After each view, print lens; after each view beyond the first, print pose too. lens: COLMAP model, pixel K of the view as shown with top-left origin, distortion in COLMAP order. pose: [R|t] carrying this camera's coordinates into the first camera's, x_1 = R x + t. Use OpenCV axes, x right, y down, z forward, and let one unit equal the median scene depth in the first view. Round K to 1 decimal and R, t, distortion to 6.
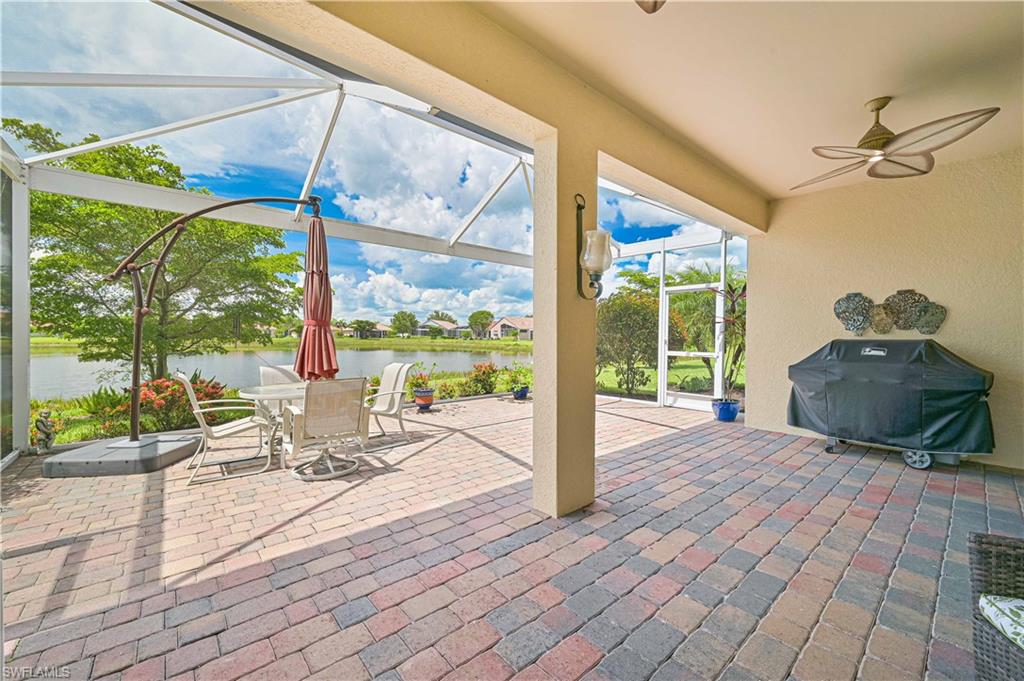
lens RADIAL K [[419.3, 0, 509.3], [0, 419.3, 333.8], [0, 0, 1]] dist [0.000128, -0.000031]
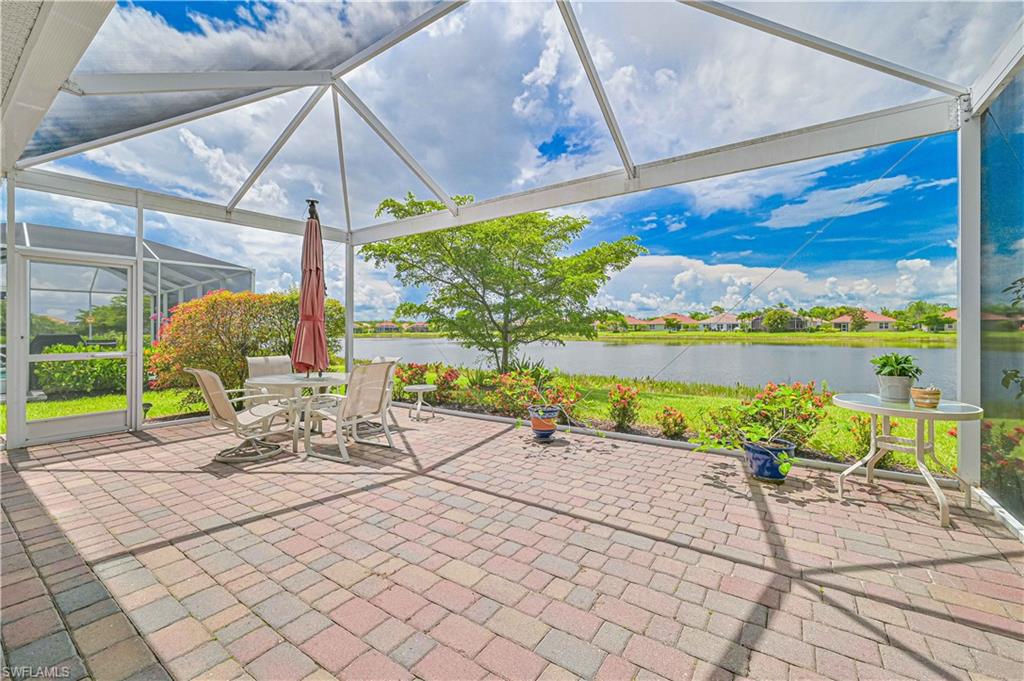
lens RADIAL K [[419.3, 0, 509.3], [0, 419.3, 333.8], [0, 0, 1]] dist [0.000128, -0.000031]
pose [[0.234684, 0.000583, -0.972071, 0.492374], [0.009383, 0.999952, 0.002865, 0.012624], [0.972026, -0.009794, 0.234668, 0.903266]]
